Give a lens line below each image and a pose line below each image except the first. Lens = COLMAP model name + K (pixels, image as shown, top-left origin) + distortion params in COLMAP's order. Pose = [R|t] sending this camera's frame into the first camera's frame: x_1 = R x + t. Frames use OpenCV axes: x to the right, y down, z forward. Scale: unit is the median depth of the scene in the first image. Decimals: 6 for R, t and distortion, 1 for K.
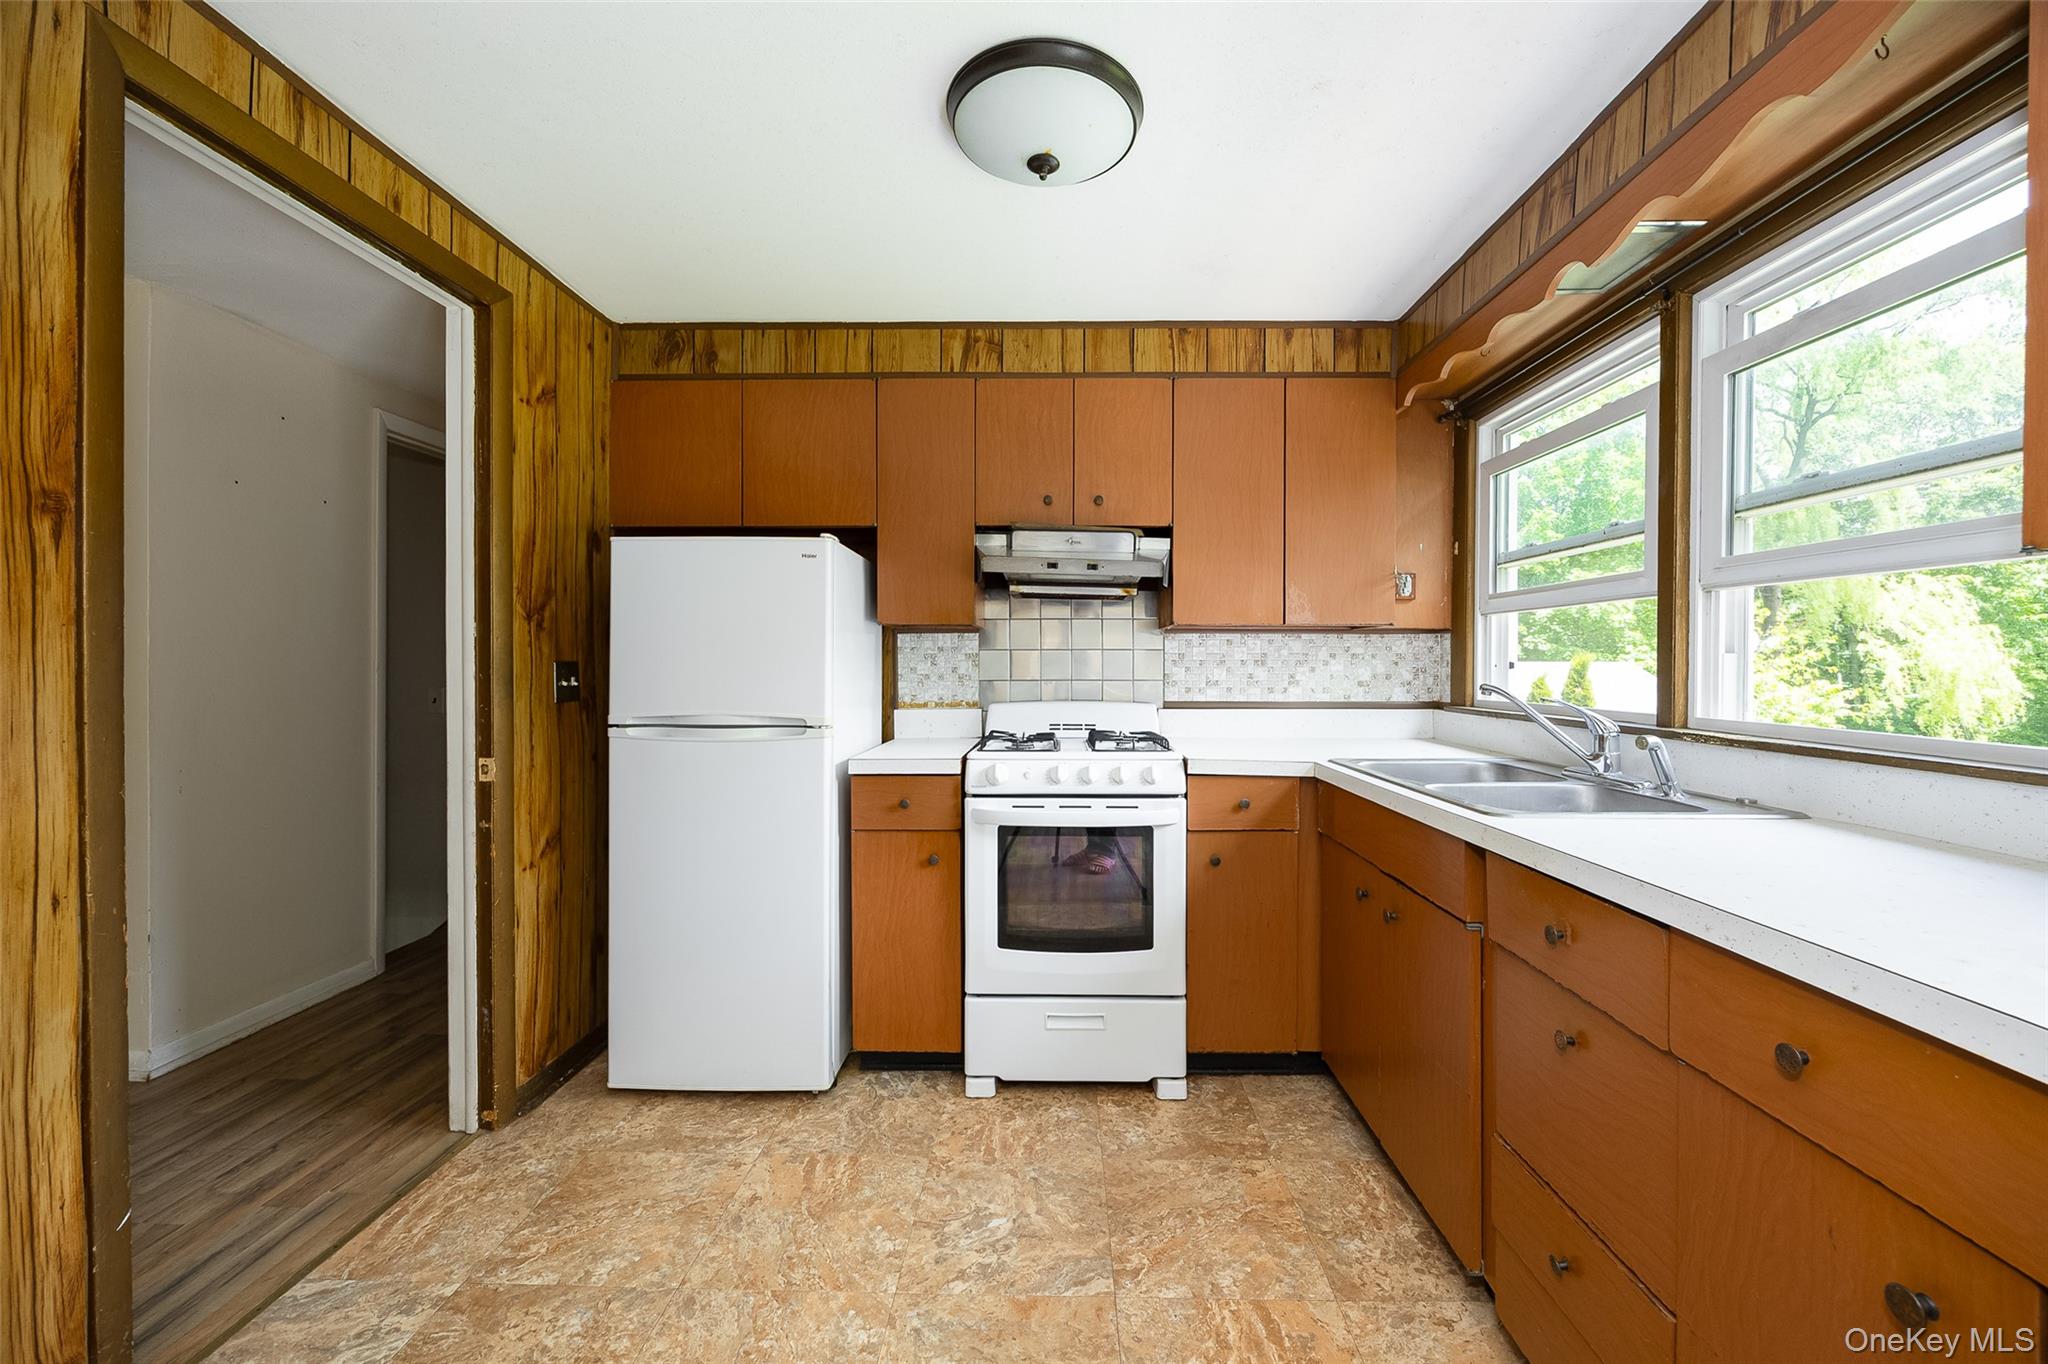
lens RADIAL K [[779.1, 0, 1028.7], [0, 779.1, 675.3], [0, 0, 1]] dist [-0.002735, -0.000200]
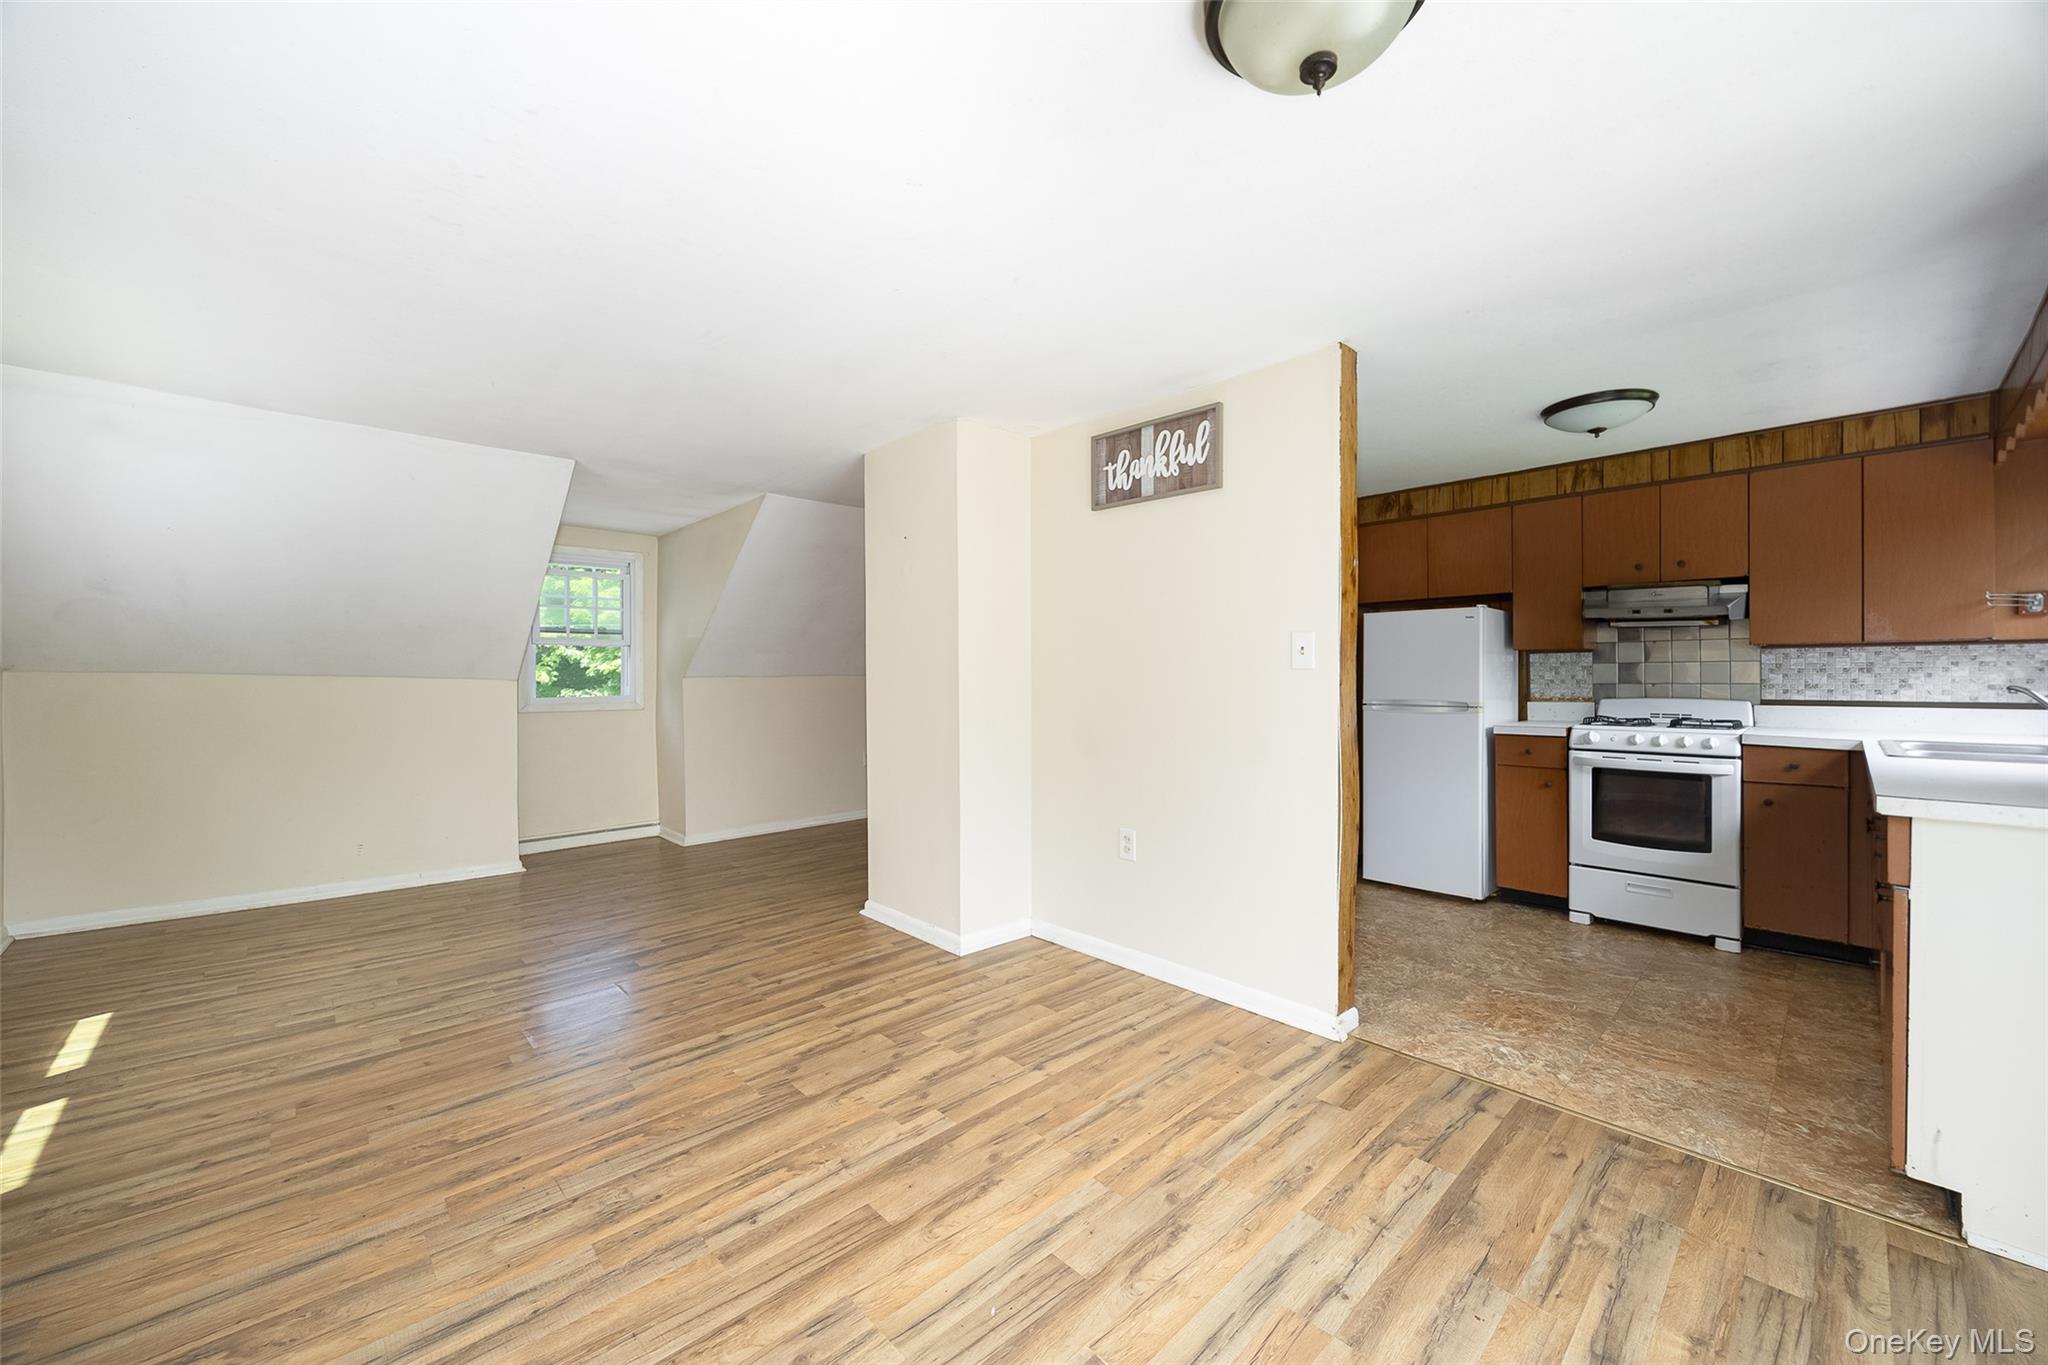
lens RADIAL K [[779.1, 0, 1028.7], [0, 779.1, 675.8], [0, 0, 1]] dist [-0.002735, -0.000200]
pose [[0.712375, -0.004804, -0.701782, 0.243723], [-0.002594, 0.999952, -0.009478, 0.009678], [0.701794, 0.008572, 0.712328, -0.947864]]
